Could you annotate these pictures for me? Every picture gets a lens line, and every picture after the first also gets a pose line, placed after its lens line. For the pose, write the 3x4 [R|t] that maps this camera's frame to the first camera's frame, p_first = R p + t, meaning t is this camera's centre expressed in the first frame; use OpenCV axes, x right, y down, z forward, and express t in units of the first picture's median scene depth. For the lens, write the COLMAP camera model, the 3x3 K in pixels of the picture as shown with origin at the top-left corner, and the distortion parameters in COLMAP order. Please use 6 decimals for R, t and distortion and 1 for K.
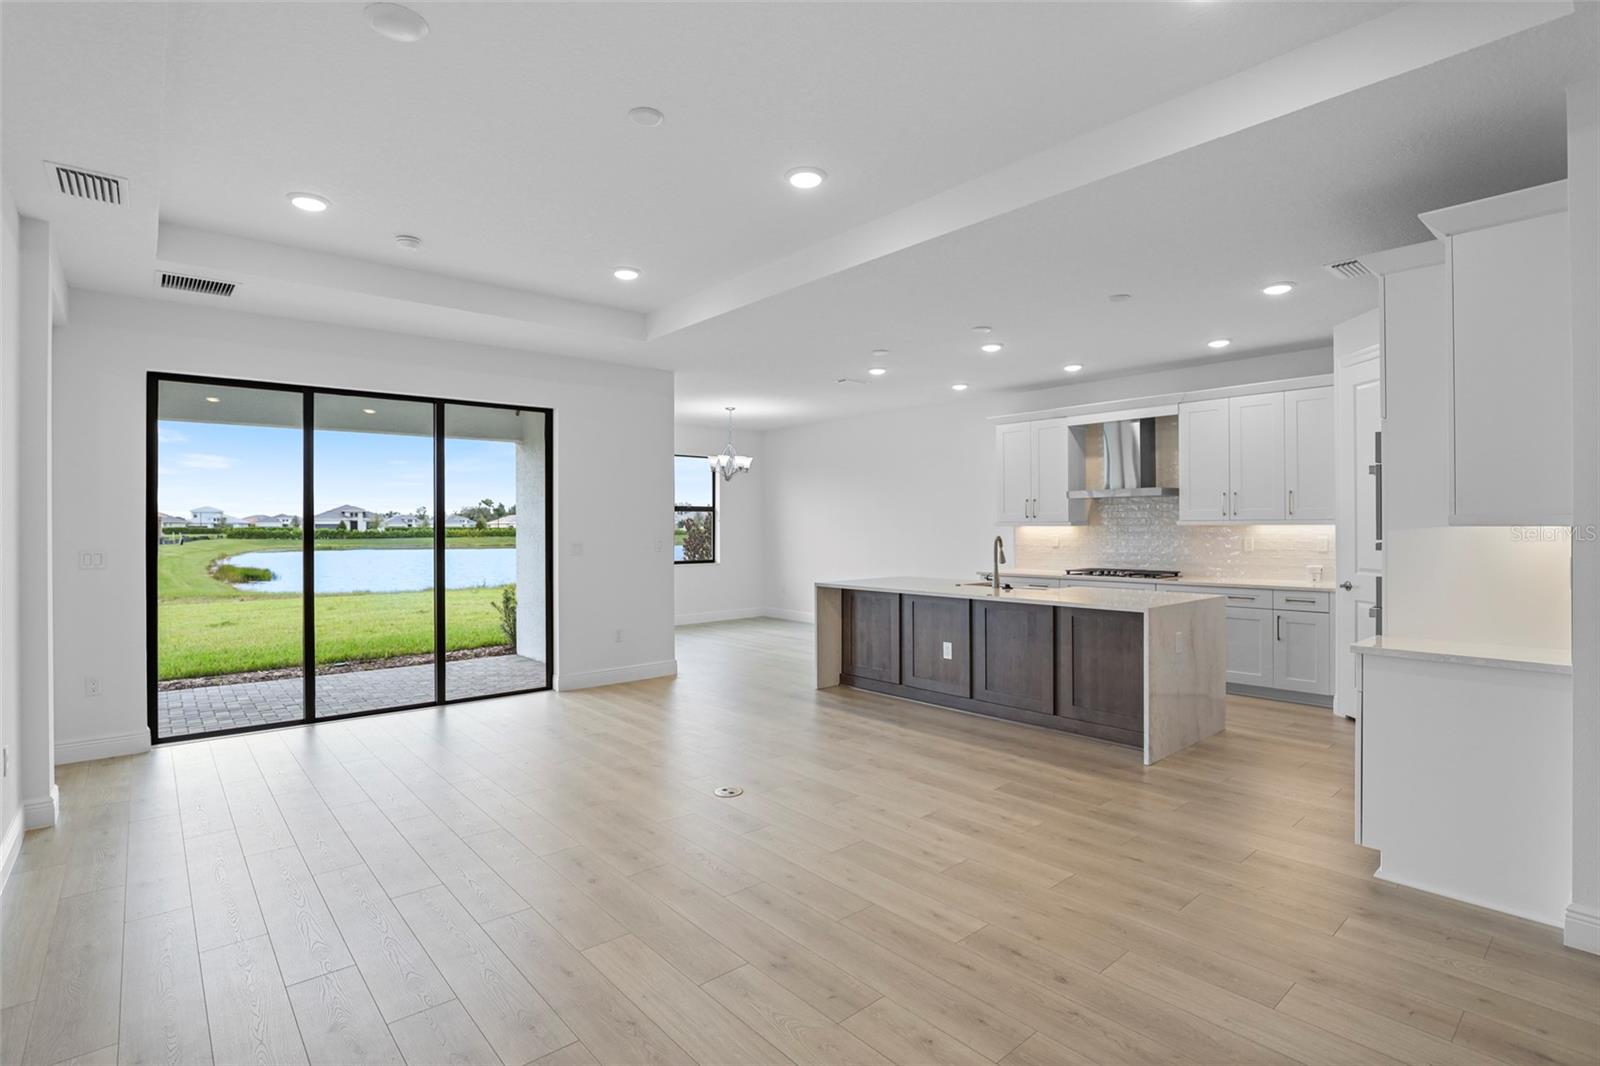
lens RADIAL K [[782.3, 0, 841.7], [0, 782.3, 525.3], [0, 0, 1]] dist [-0.007430, -0.000478]
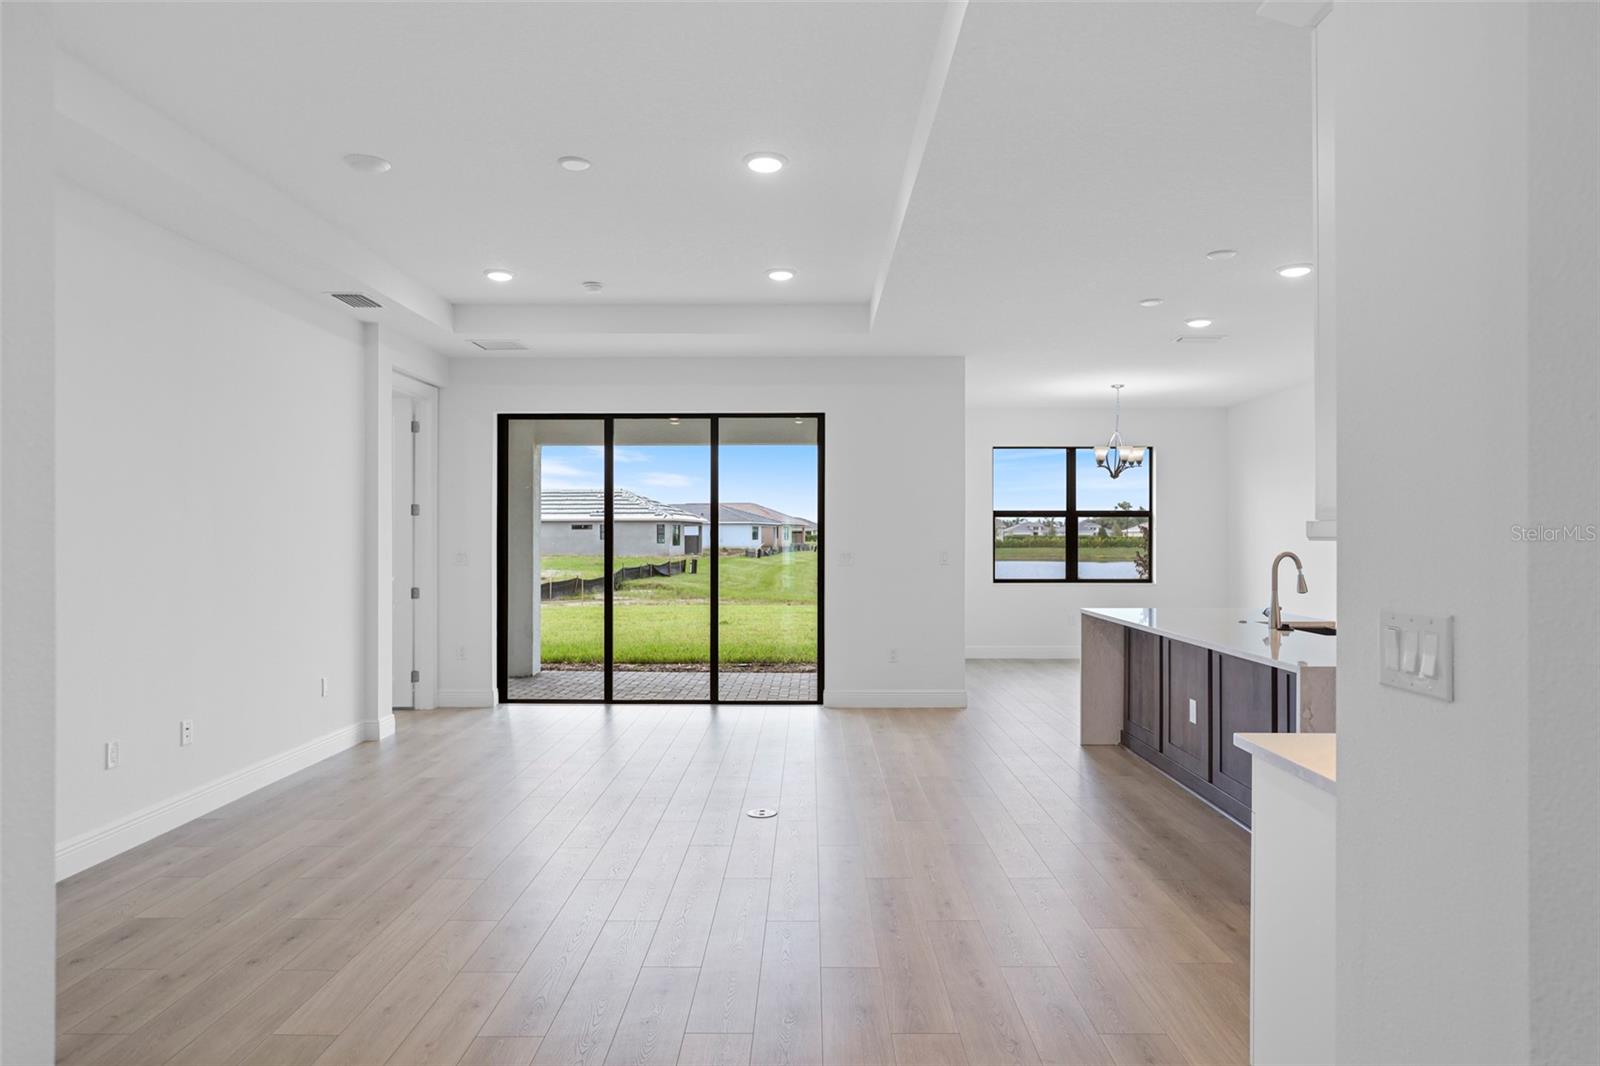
lens RADIAL K [[985.6, 0, 806.5], [0, 985.6, 538.1], [0, 0, 1]] dist [0.019094, 0.000253]
pose [[0.744152, 0.005926, -0.667984, 0.426816], [-0.003343, 0.999981, 0.005146, -0.001124], [0.668002, -0.001596, 0.744158, 0.083377]]
